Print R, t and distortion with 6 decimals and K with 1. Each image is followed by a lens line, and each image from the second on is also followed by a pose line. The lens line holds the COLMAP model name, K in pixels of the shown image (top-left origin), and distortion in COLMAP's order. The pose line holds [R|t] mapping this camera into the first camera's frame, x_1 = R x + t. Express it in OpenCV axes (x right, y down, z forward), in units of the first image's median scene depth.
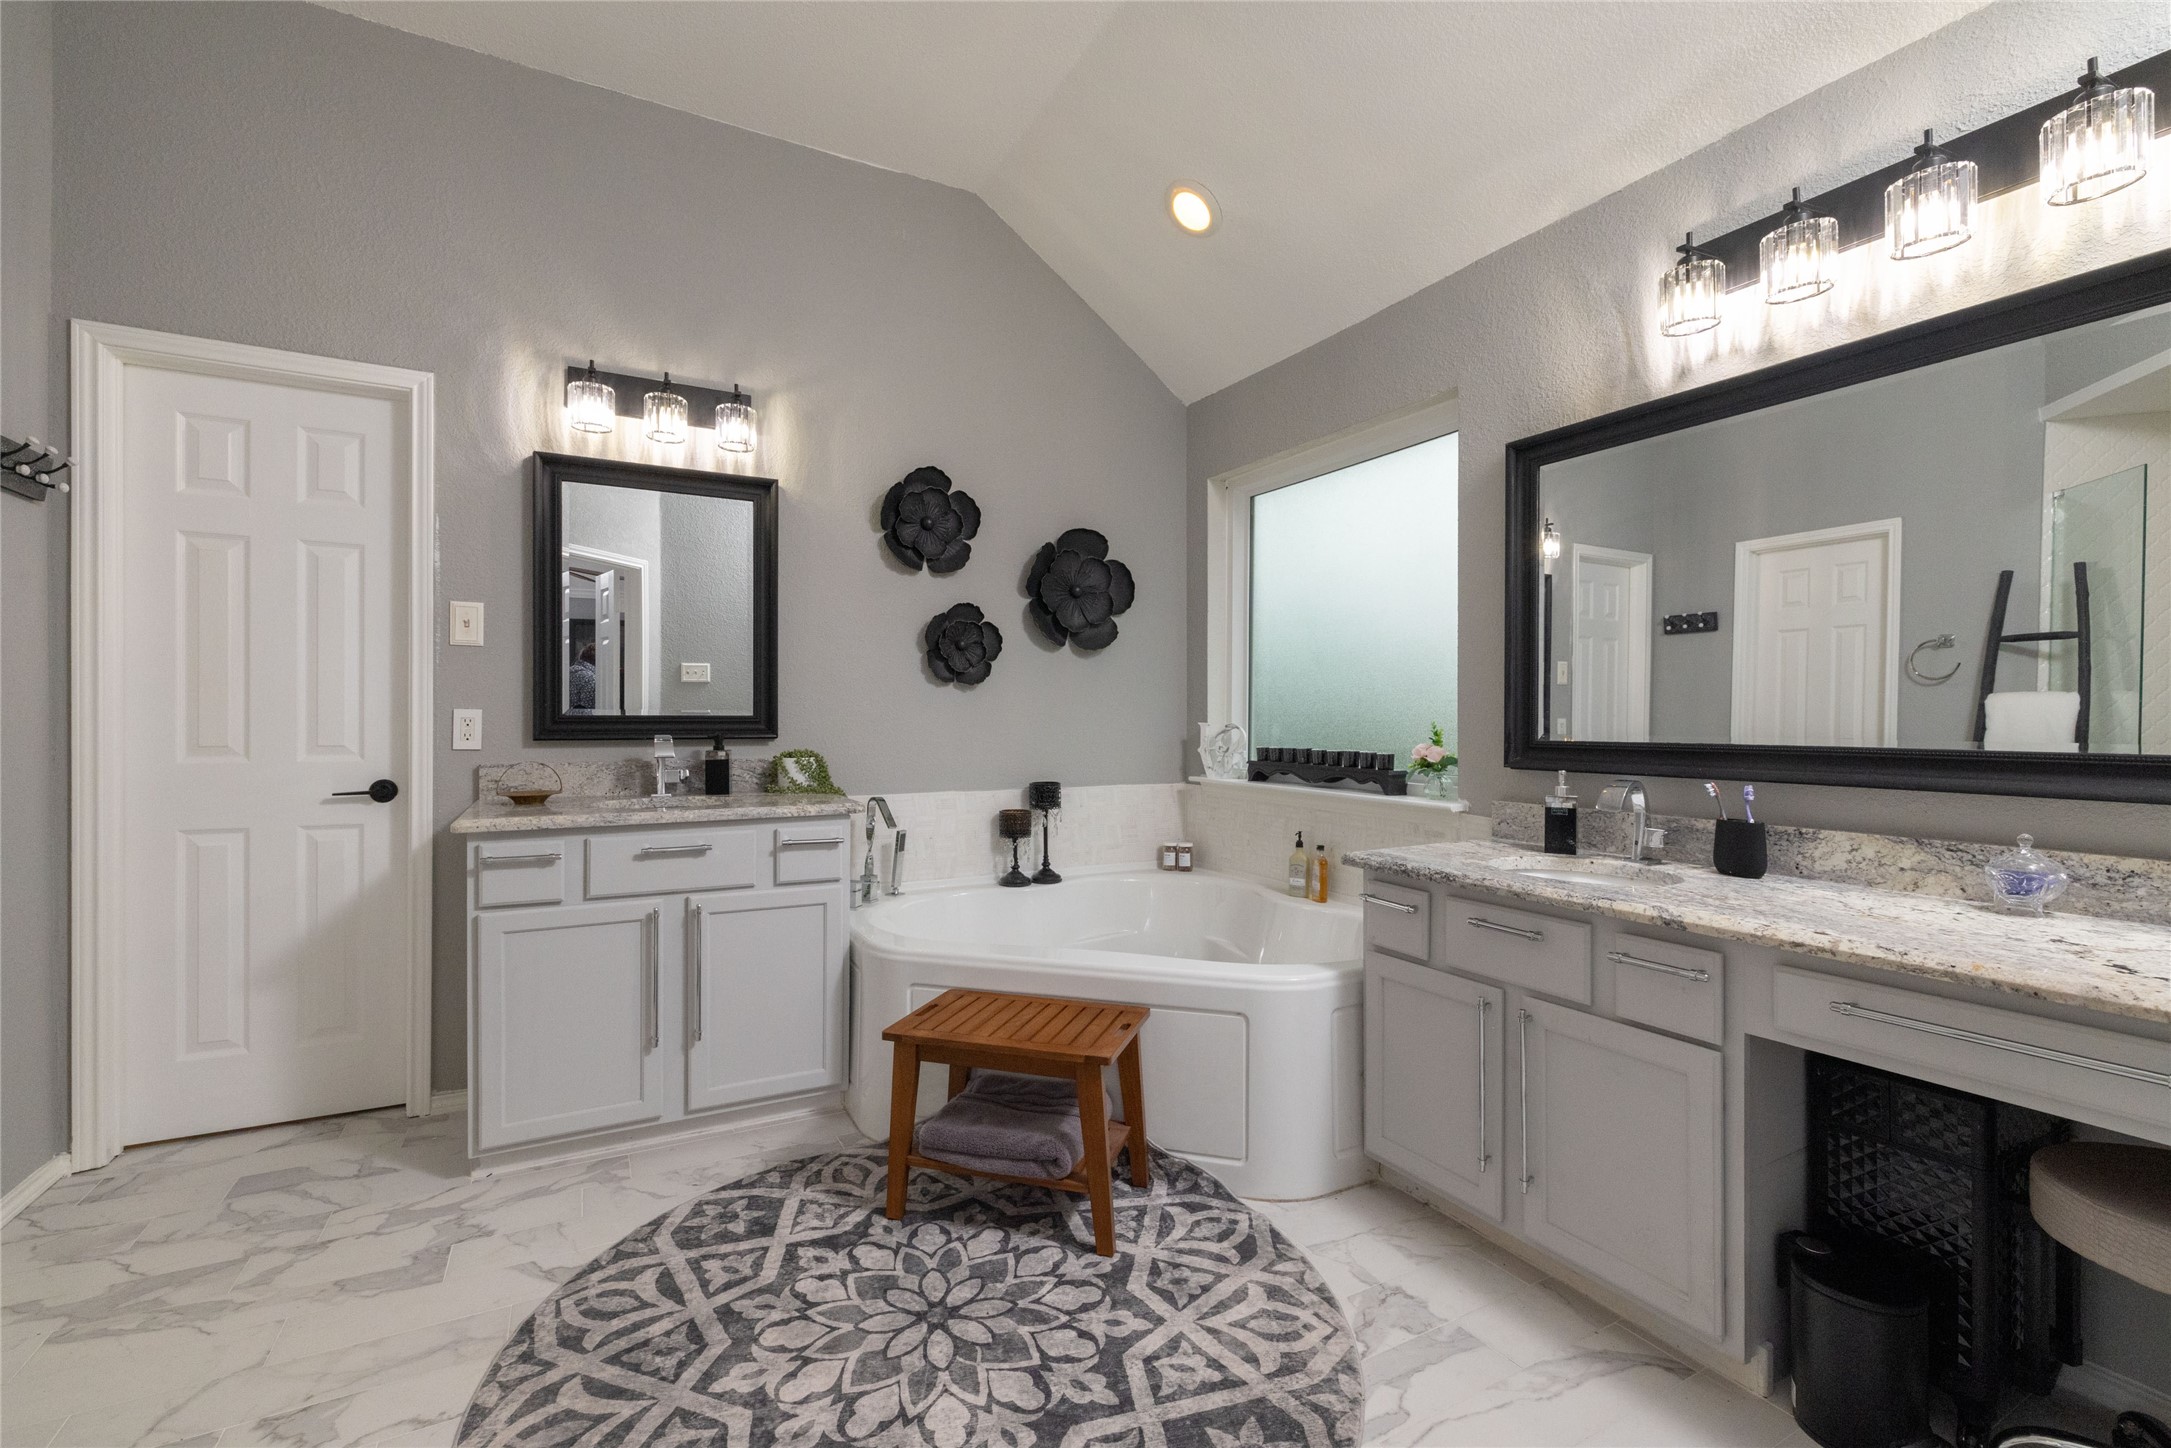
lens RADIAL K [[936.3, 0, 1089.1], [0, 936.3, 711.8], [0, 0, 1]] dist [-0.000222, 0.000024]
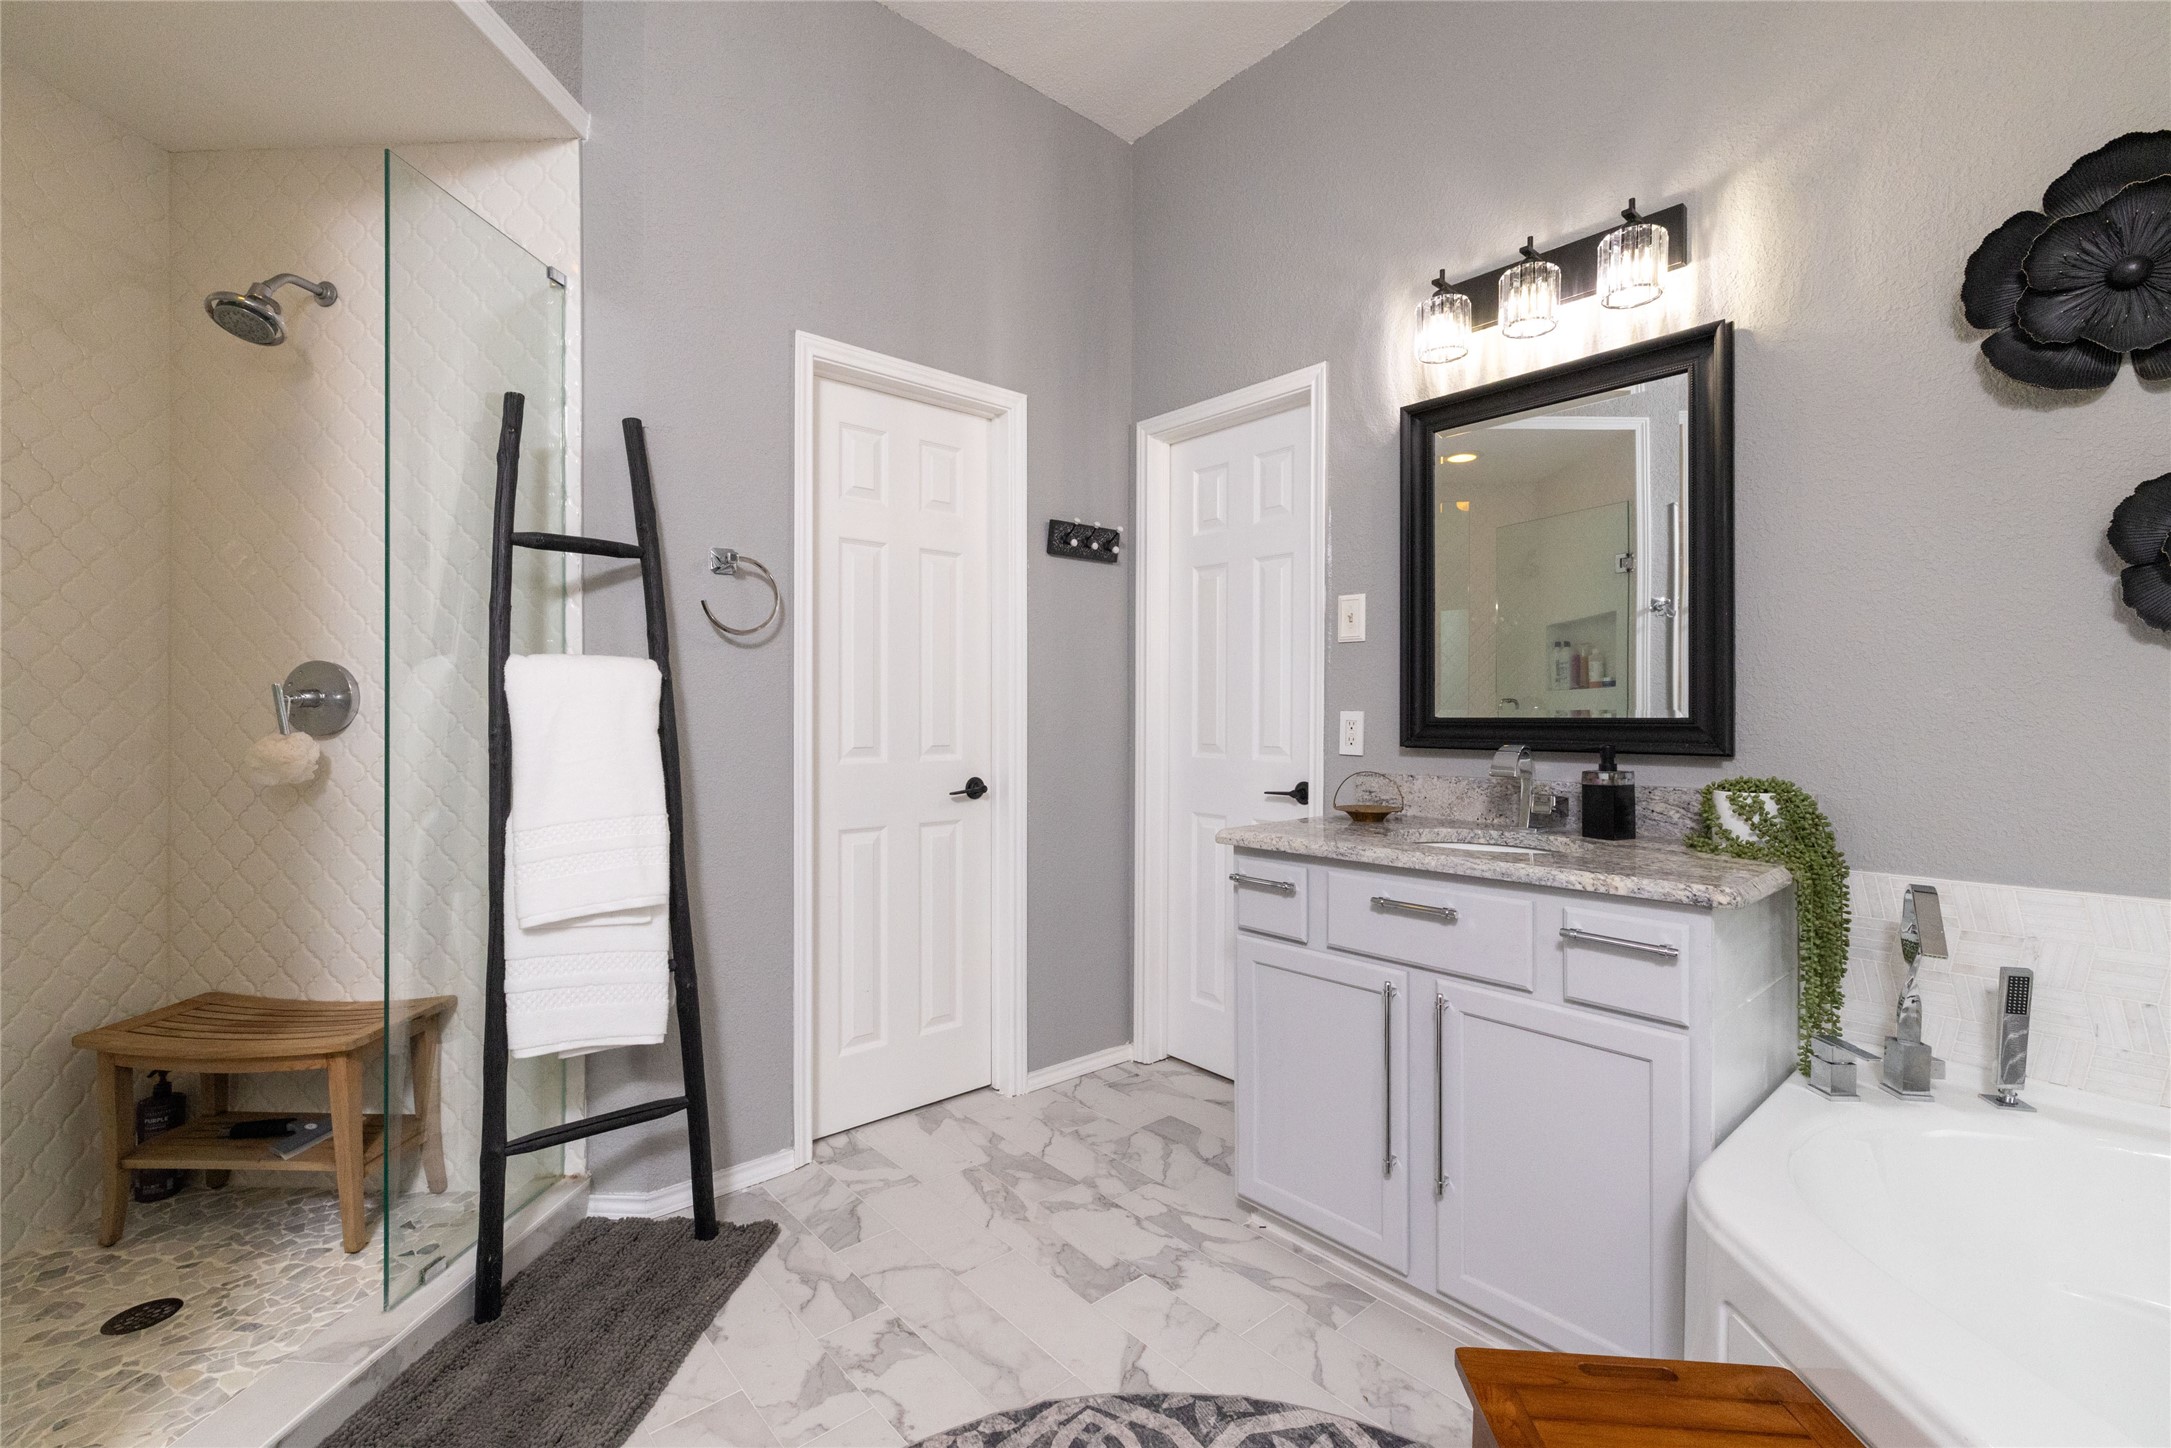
lens RADIAL K [[936.3, 0, 1089.1], [0, 936.3, 711.8], [0, 0, 1]] dist [-0.000222, 0.000024]
pose [[0.219295, -0.008542, -0.975621, 0.172465], [0.001714, 0.999964, -0.008370, 0.004834], [0.975657, 0.000163, 0.219301, 0.533187]]
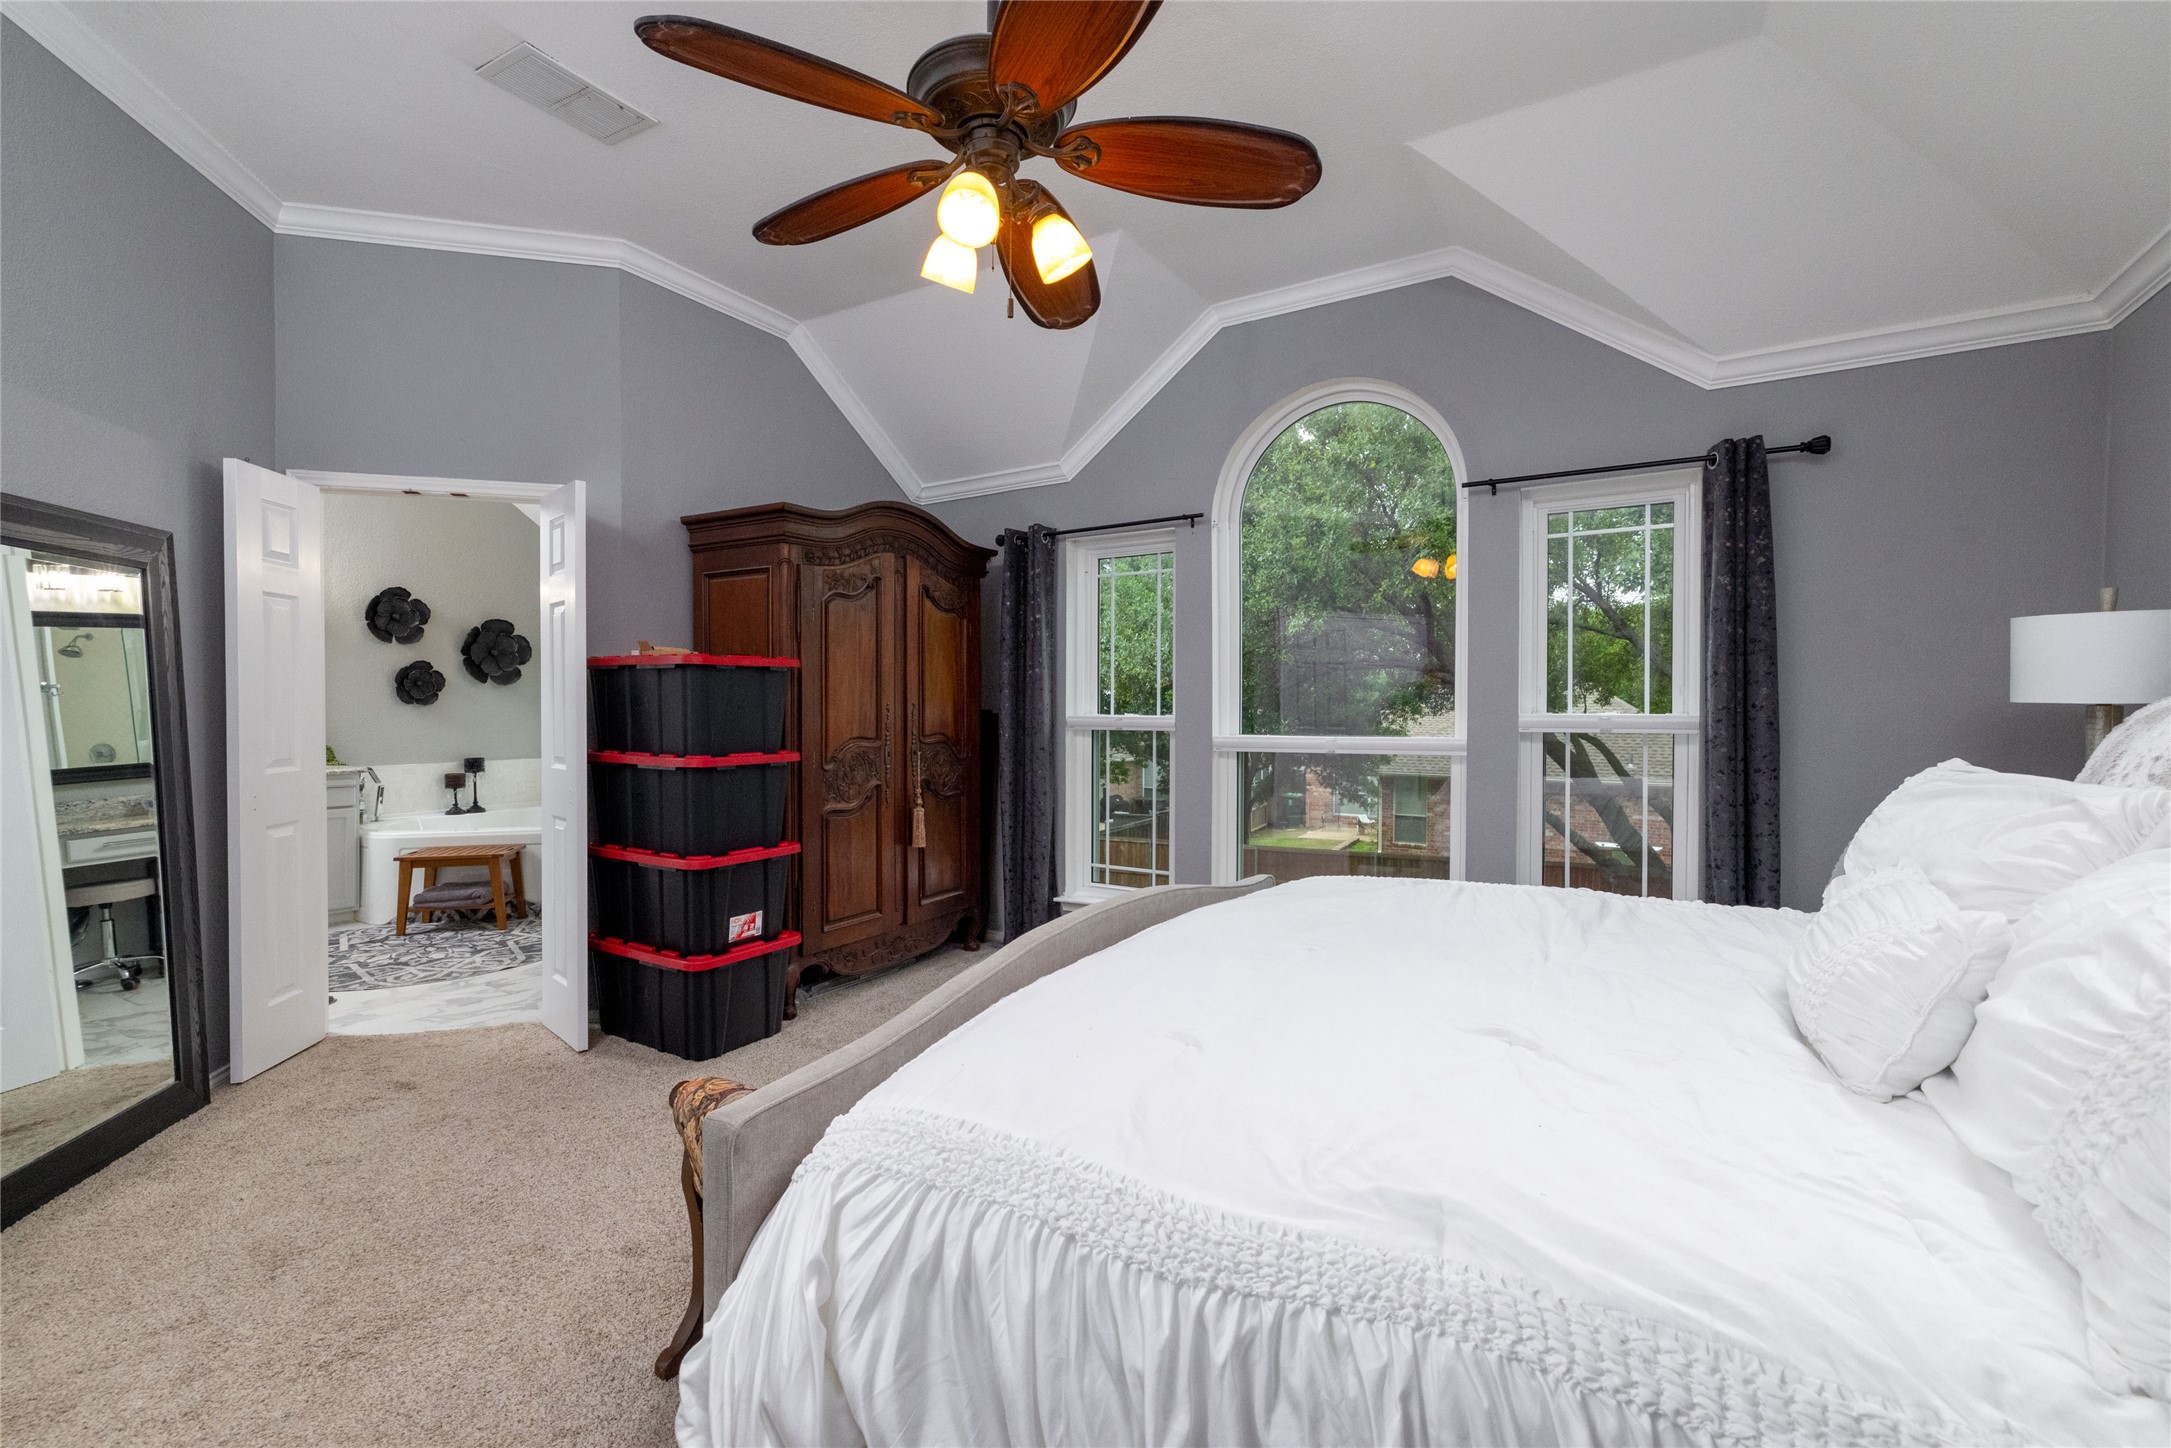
lens RADIAL K [[941.2, 0, 1085.5], [0, 941.2, 724.0], [0, 0, 1]] dist [-0.001694, 0.001486]
pose [[0.866072, -0.010564, 0.499807, 0.087670], [0.004099, 0.999893, 0.014030, -0.016495], [-0.499902, -0.010102, 0.866023, -1.511269]]
